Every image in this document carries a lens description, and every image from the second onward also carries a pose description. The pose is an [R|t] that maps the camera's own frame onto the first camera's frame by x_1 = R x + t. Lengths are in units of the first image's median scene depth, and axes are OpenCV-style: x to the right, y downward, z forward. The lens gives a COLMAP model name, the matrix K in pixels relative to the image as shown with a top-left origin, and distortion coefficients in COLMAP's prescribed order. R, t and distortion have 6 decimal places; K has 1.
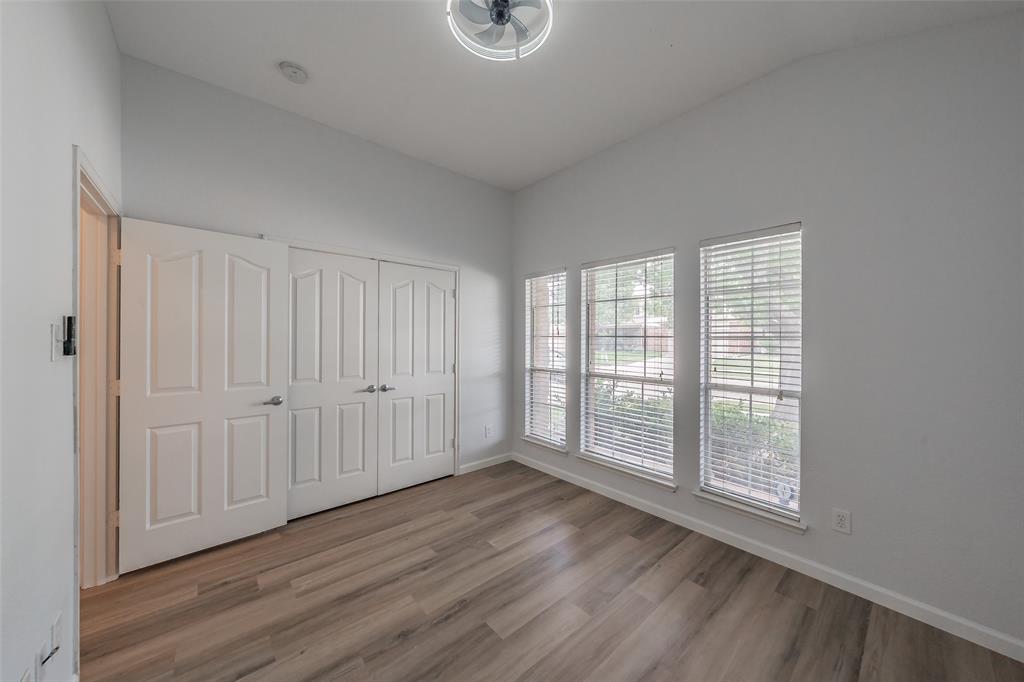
lens RADIAL K [[365.6, 0, 503.0], [0, 365.6, 338.5], [0, 0, 1]] dist [-0.003252, 0.000876]
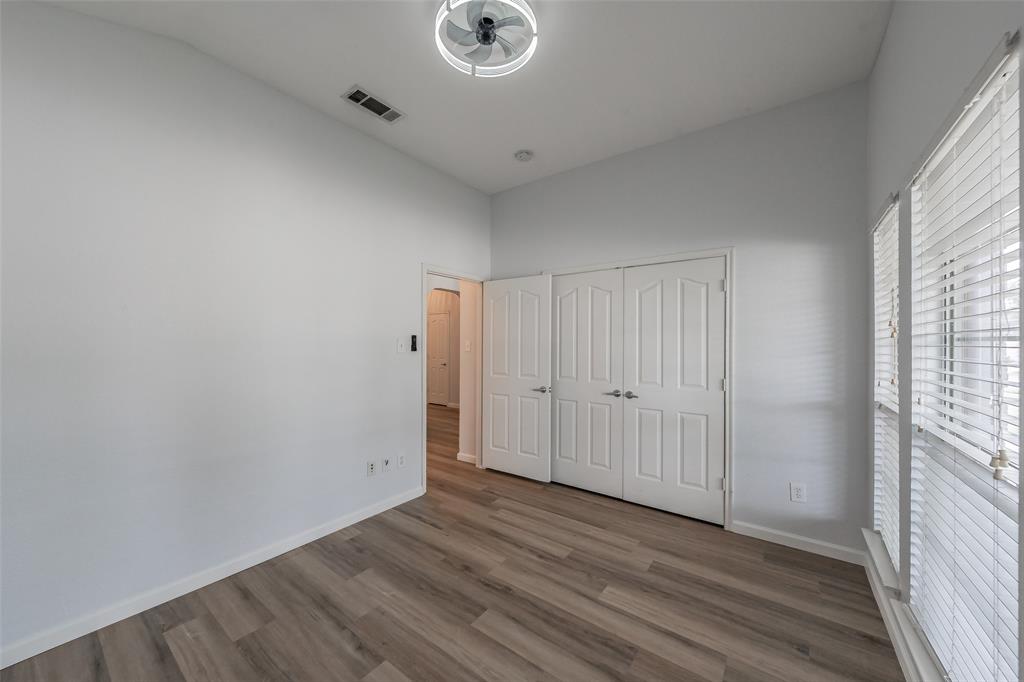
lens RADIAL K [[365.6, 0, 511.4], [0, 365.6, 342.9], [0, 0, 1]] dist [-0.003252, 0.000876]
pose [[0.220923, -0.006131, -0.975272, 0.708300], [-0.002915, 0.999972, -0.006947, 0.002870], [0.975287, 0.004378, 0.220899, 0.576783]]
